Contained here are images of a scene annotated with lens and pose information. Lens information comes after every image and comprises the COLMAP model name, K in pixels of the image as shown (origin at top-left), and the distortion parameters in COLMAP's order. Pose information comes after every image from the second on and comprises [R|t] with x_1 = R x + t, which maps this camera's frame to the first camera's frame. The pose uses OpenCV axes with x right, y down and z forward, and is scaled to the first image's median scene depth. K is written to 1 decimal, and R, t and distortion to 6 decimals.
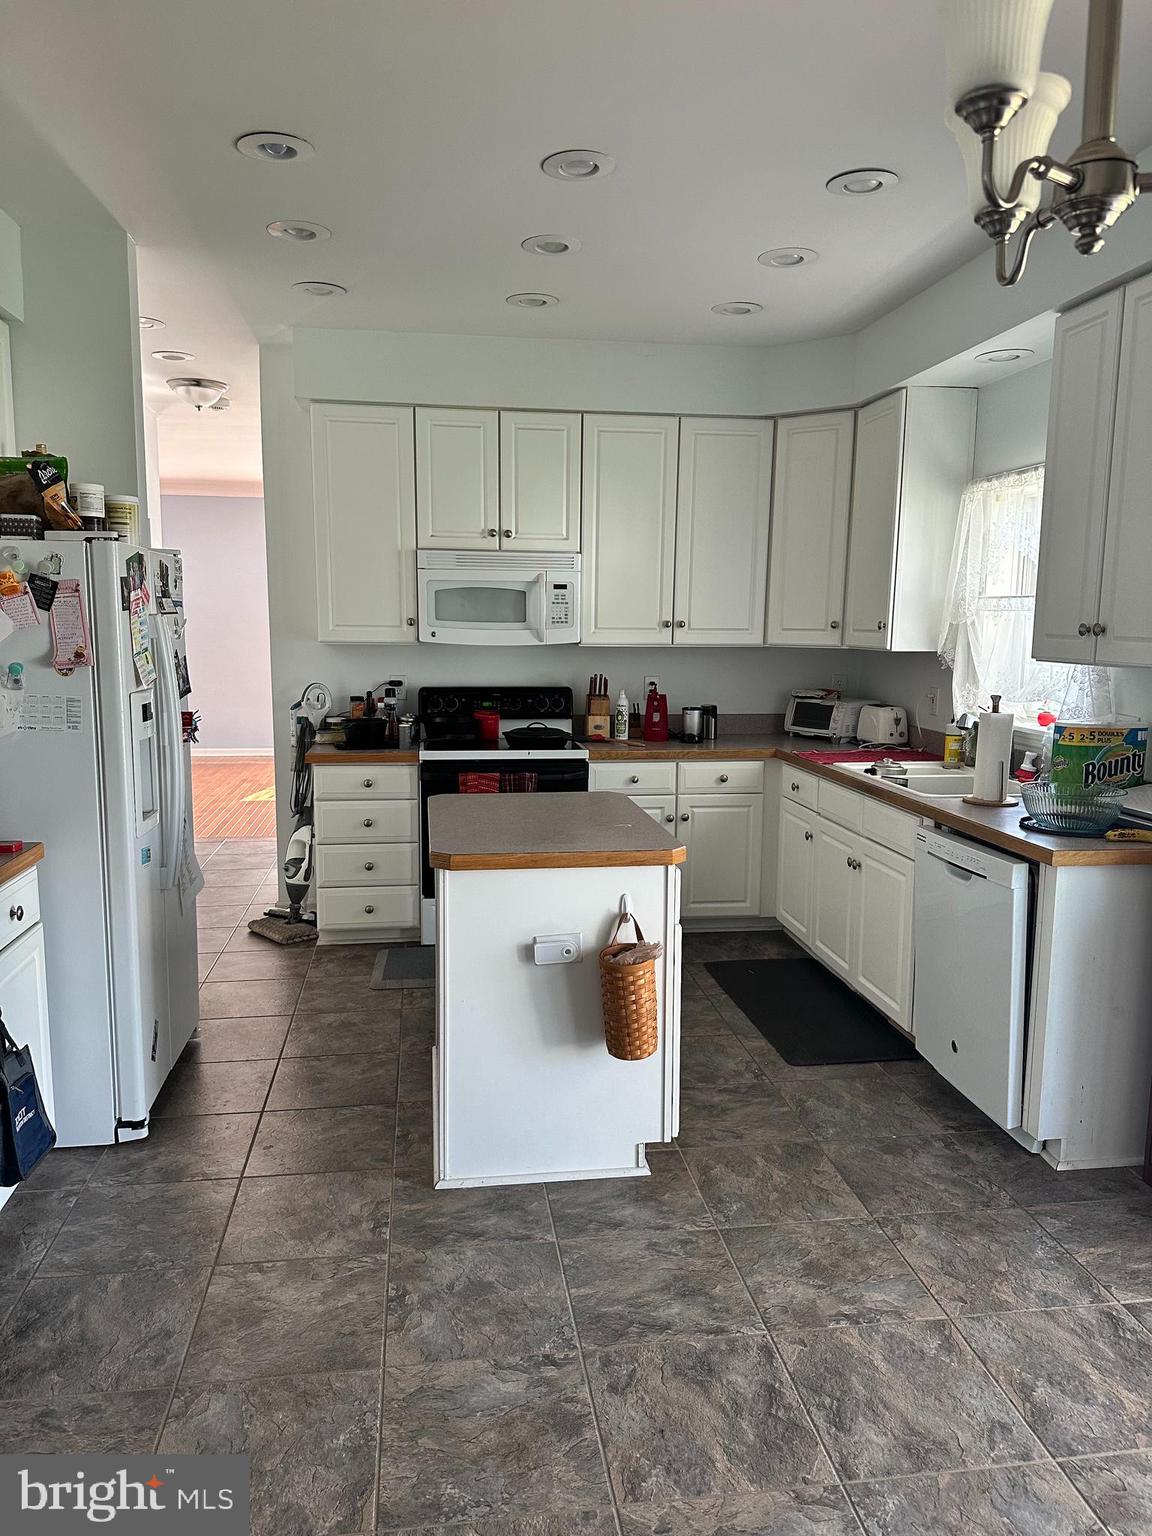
lens RADIAL K [[1081.4, 0, 567.5], [0, 1081.4, 768.4], [0, 0, 1]] dist [0.102066, -0.149397]
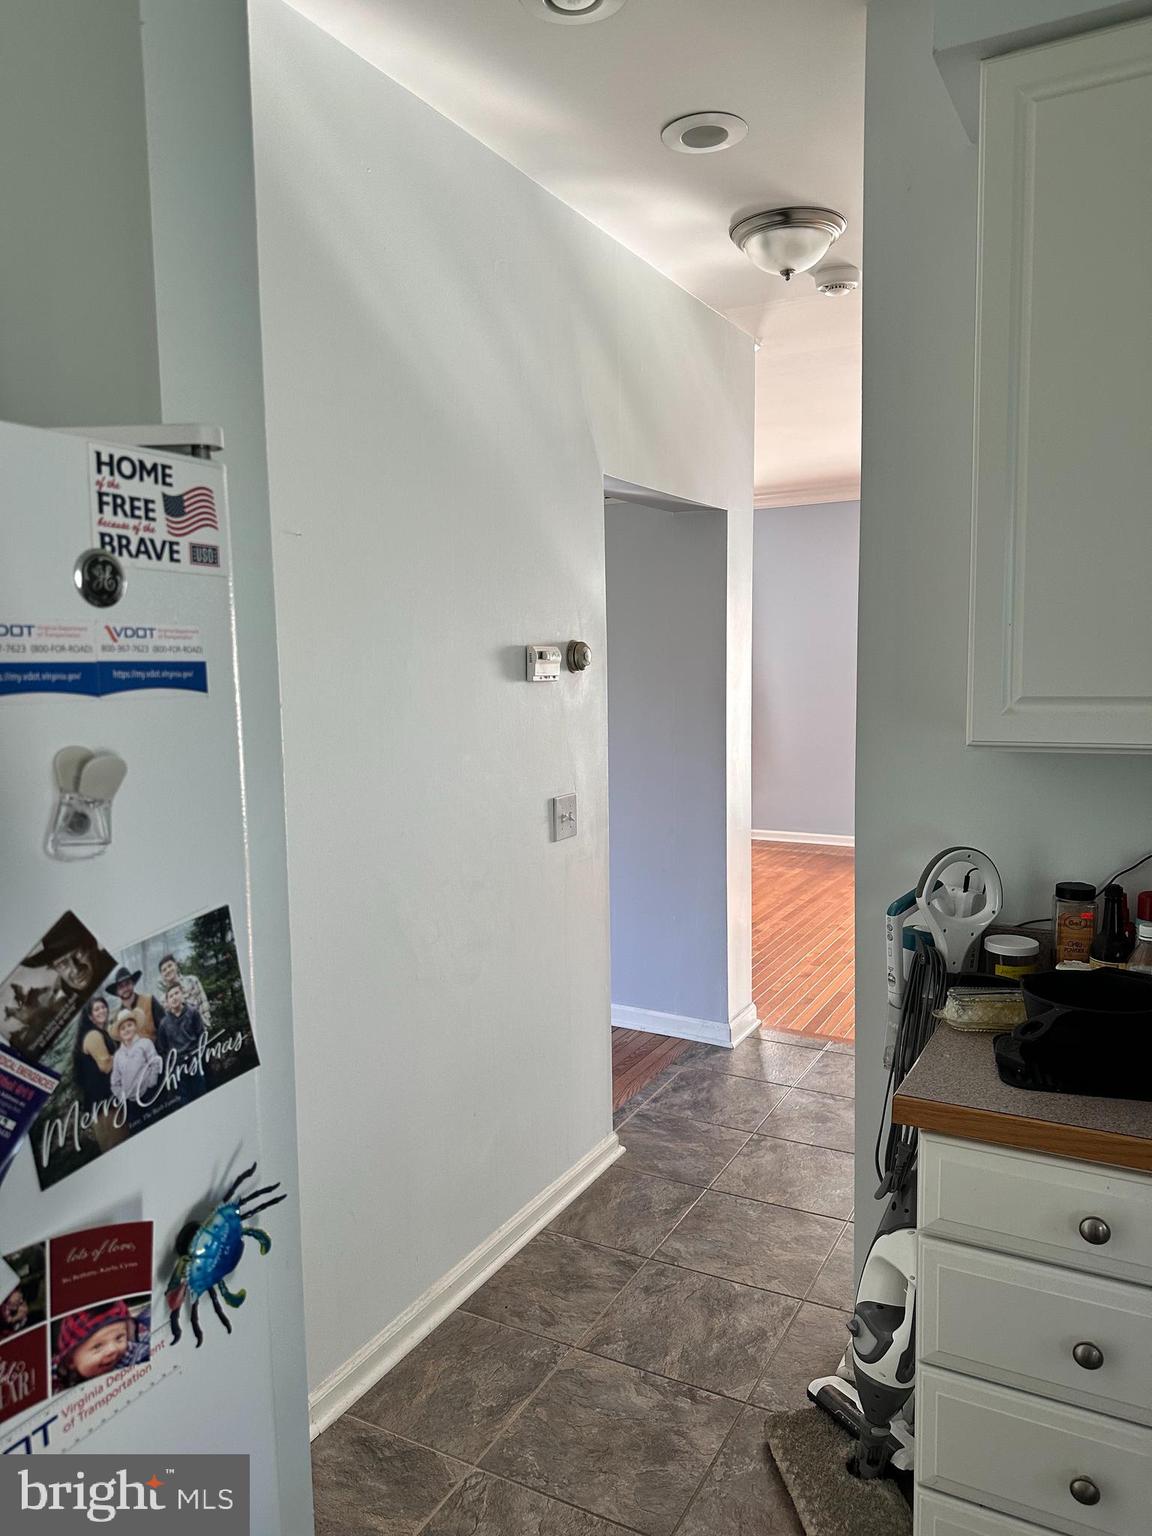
lens RADIAL K [[1081.4, 0, 567.5], [0, 1081.4, 768.4], [0, 0, 1]] dist [0.102066, -0.149397]
pose [[0.803529, 0.039863, -0.593929, -0.116502], [-0.060946, 0.998021, -0.015469, -0.092071], [0.592137, 0.048627, 0.804369, 0.614483]]
